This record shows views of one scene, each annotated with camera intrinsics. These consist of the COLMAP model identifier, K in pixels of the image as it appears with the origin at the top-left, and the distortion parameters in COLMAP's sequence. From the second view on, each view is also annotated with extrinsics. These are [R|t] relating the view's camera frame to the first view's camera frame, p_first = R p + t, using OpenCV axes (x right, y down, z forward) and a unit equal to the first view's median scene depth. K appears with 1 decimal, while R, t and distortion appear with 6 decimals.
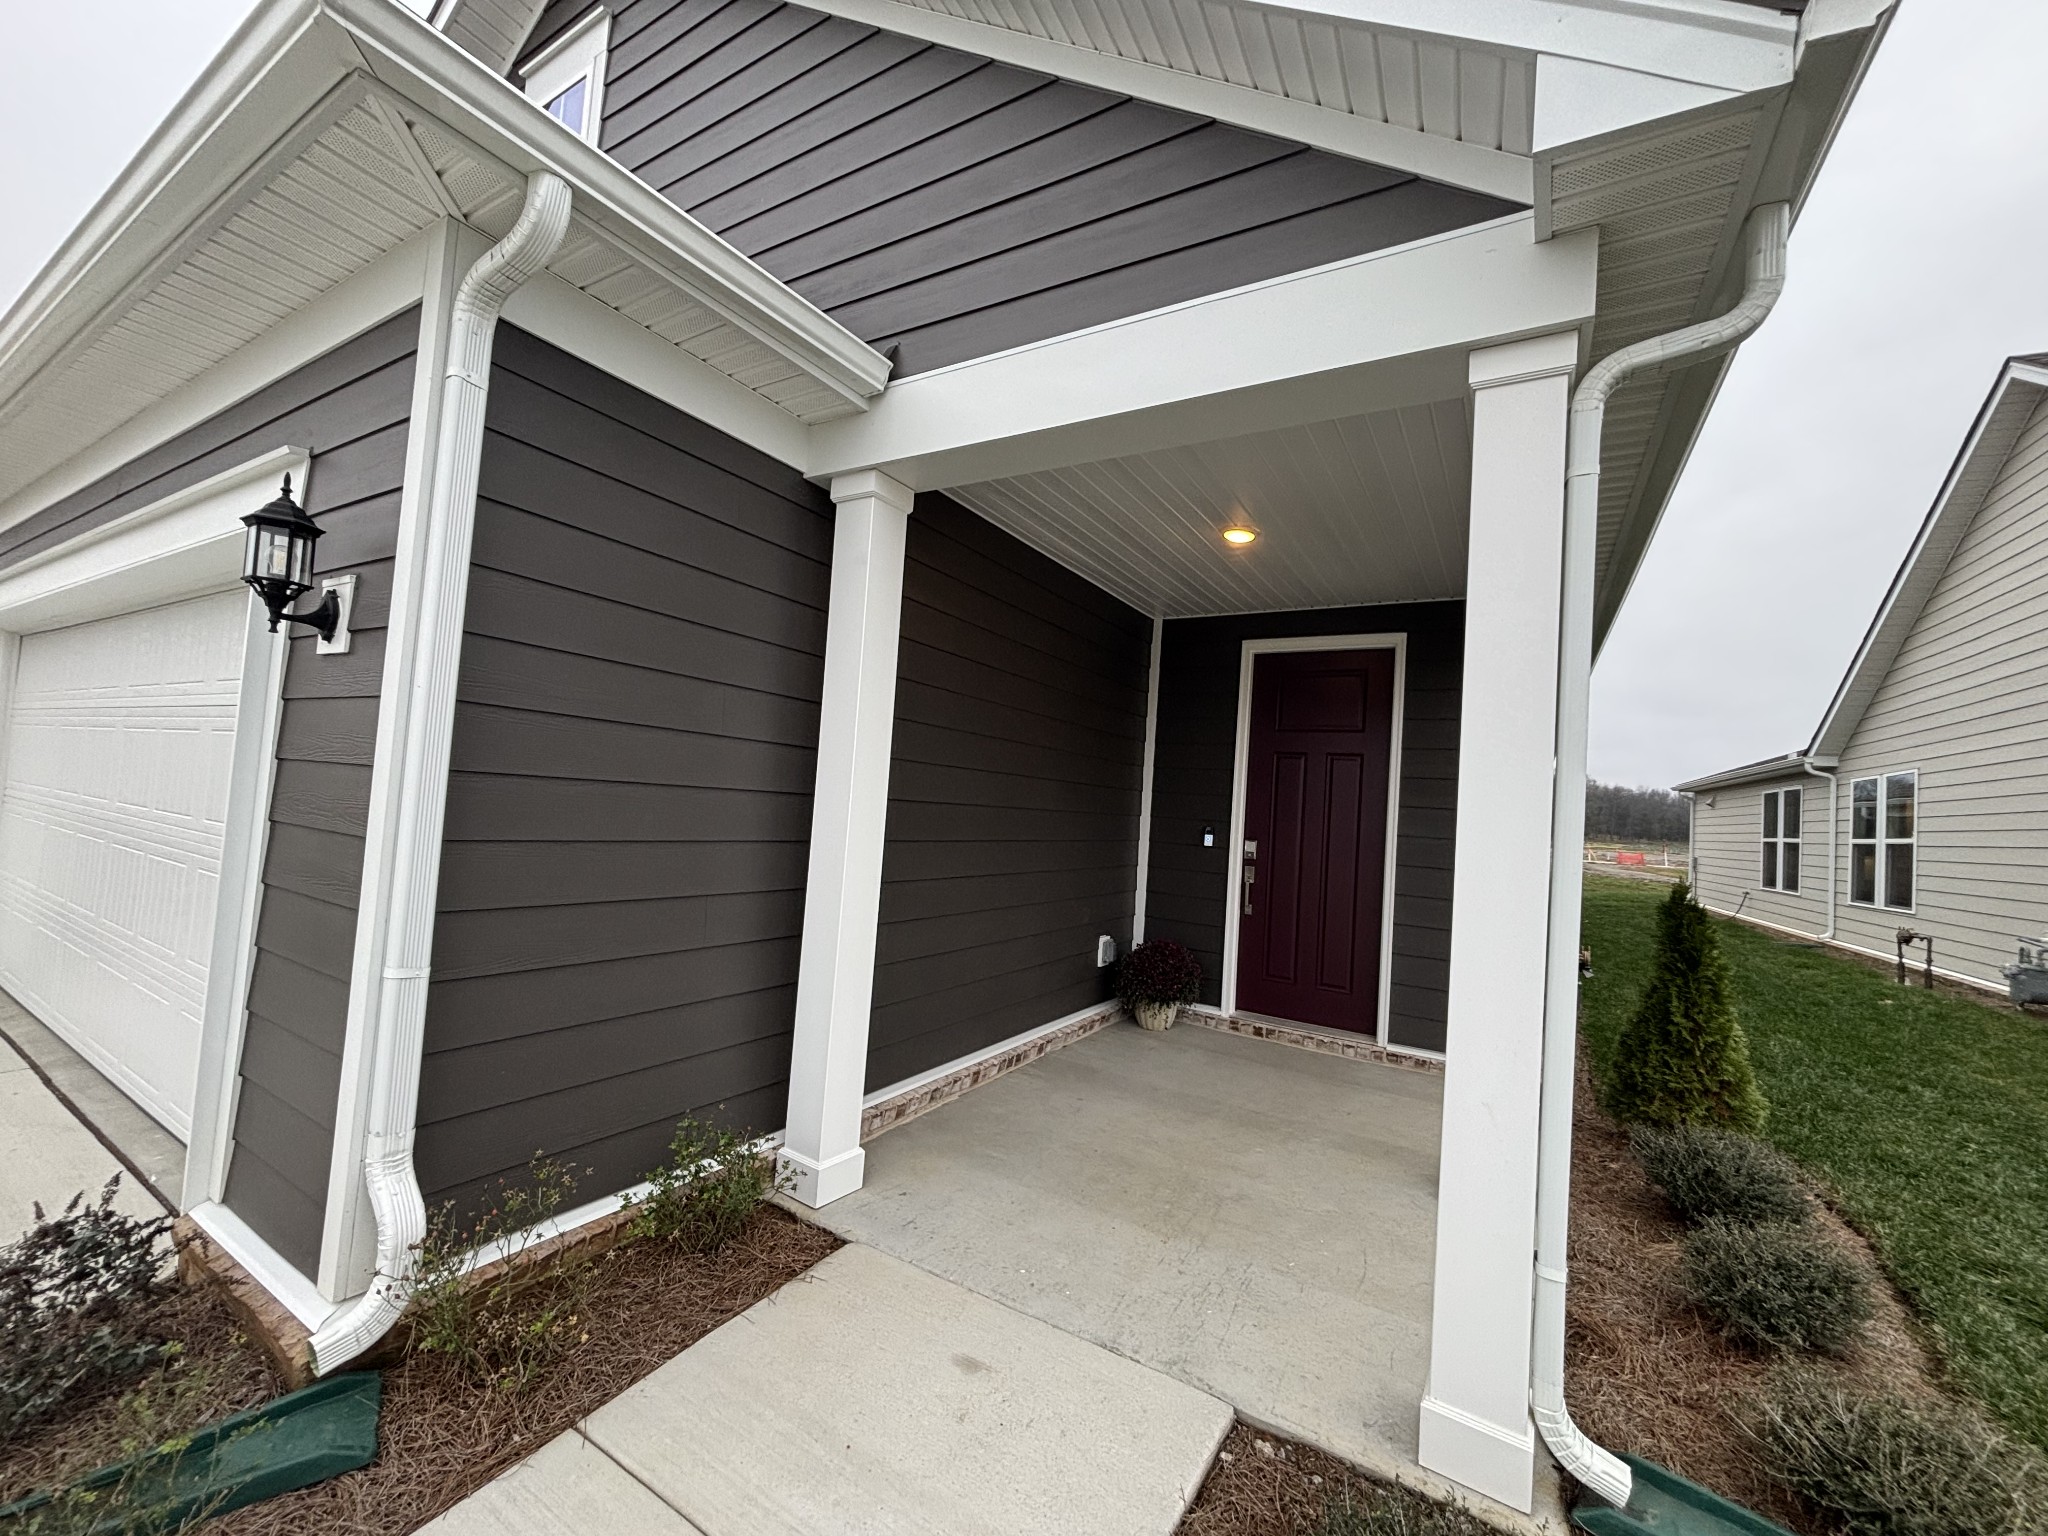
lens RADIAL K [[786.2, 0, 1024.0], [0, 786.2, 768.0], [0, 0, 1]] dist [-0.011172, 0.013032]
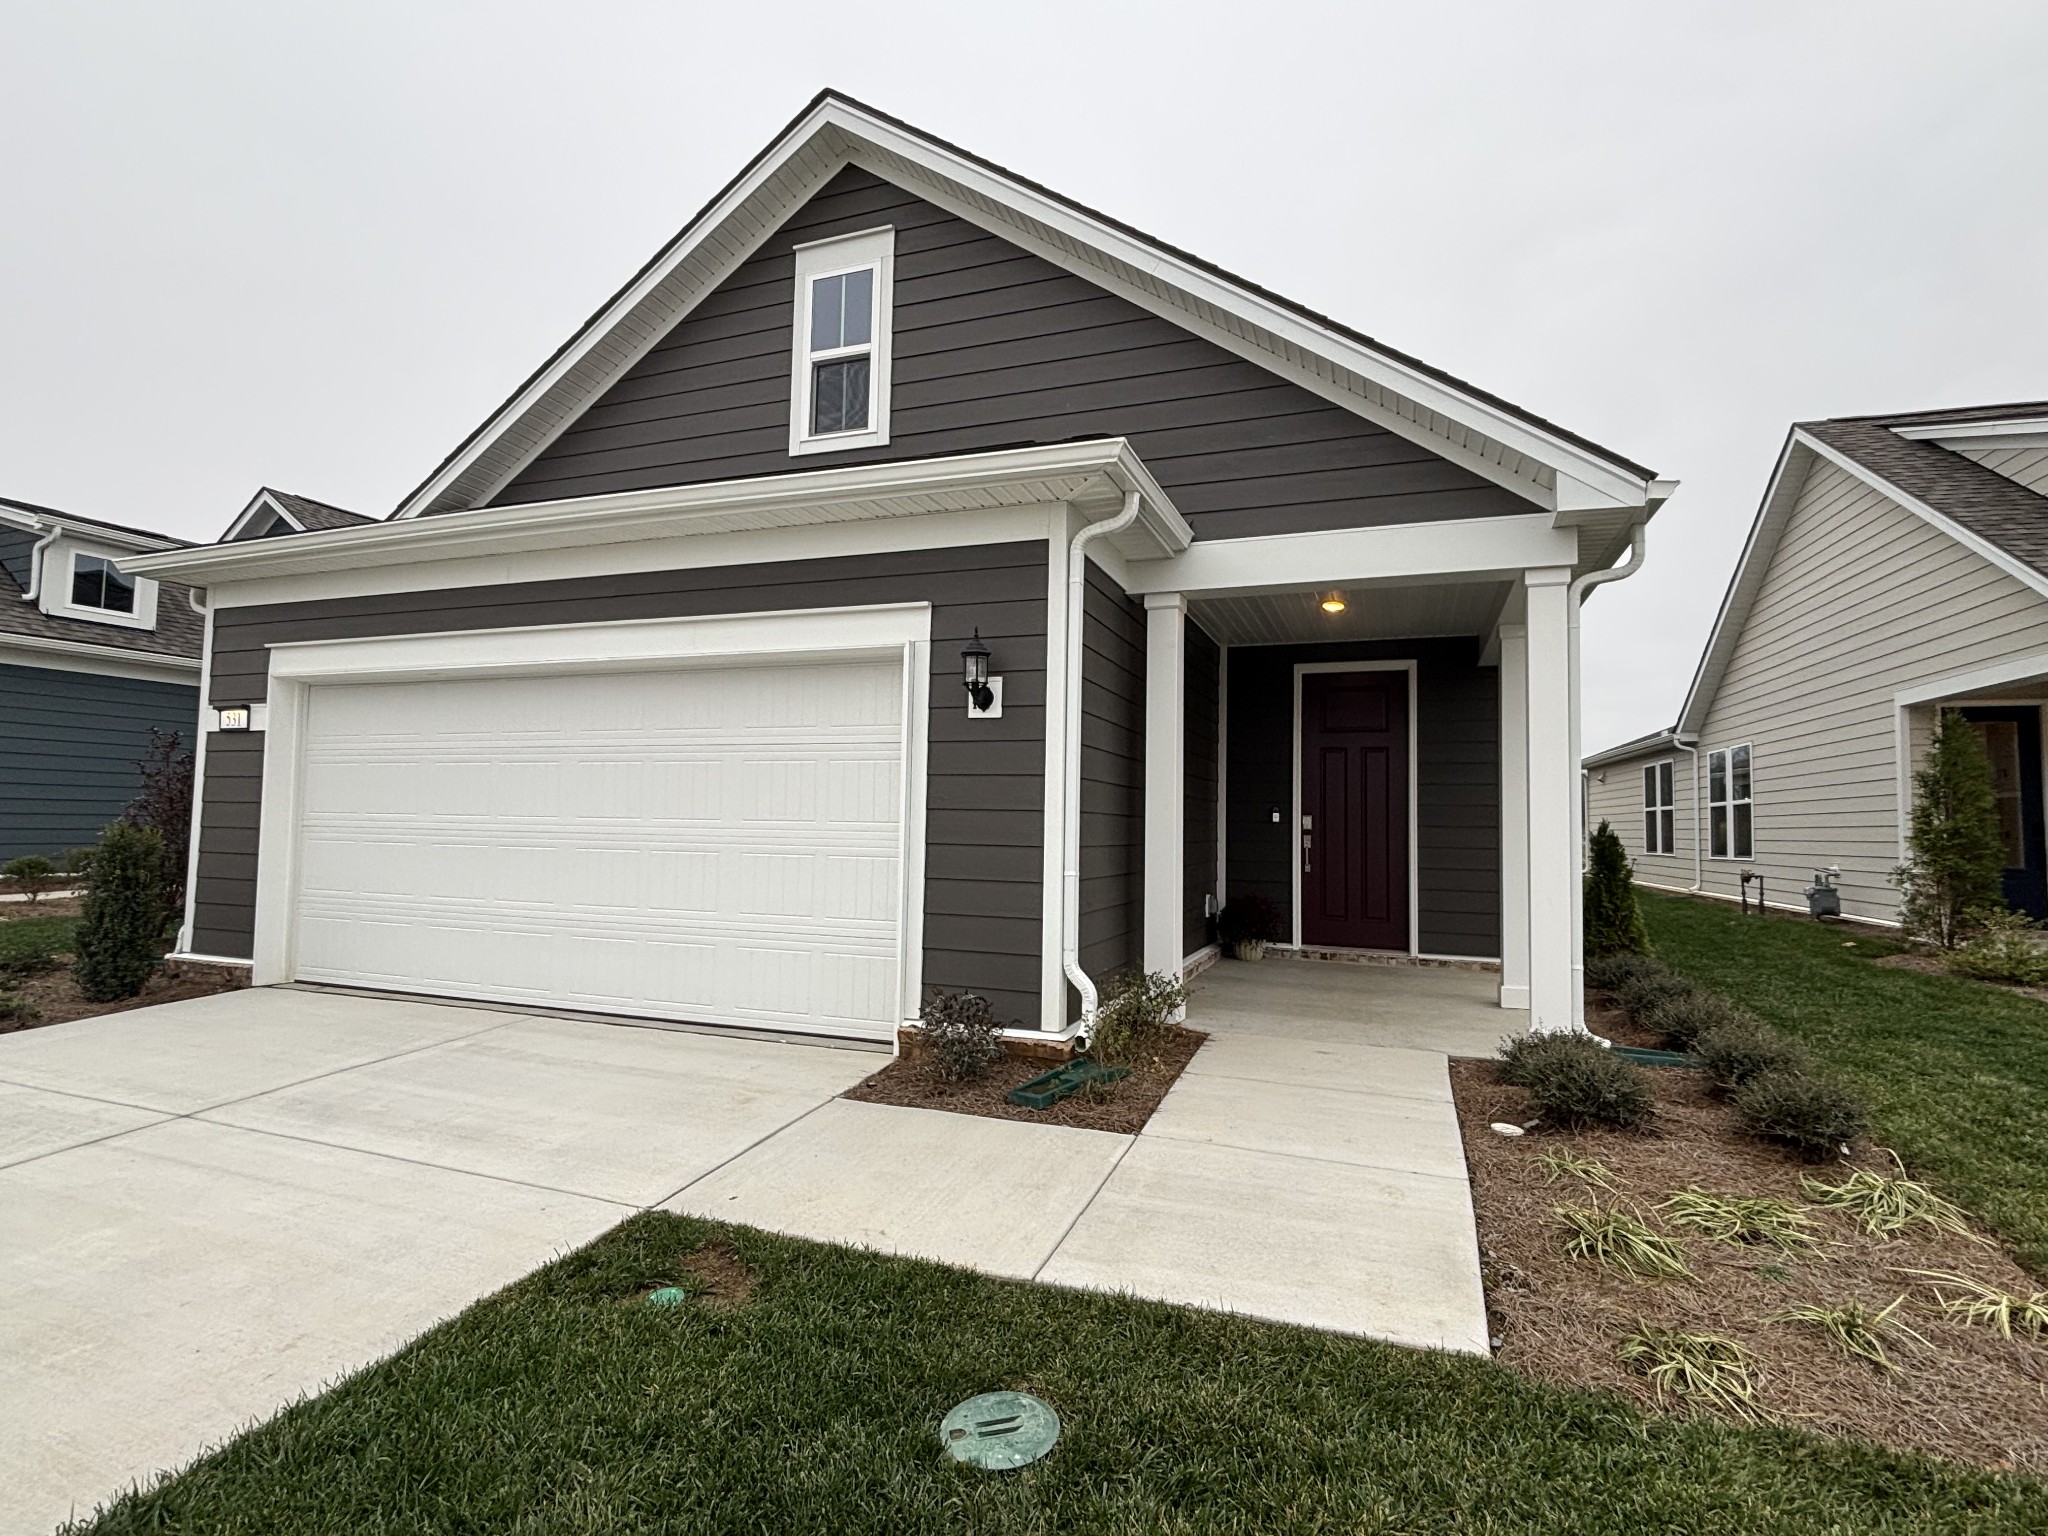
lens RADIAL K [[958.4, 0, 1024.0], [0, 958.4, 768.0], [0, 0, 1]] dist [0.025396, -0.000061]
pose [[0.981905, -0.038941, 0.185327, -0.272360], [0.039312, 0.999226, 0.001674, -0.005449], [-0.185249, 0.005642, 0.982675, -0.286646]]
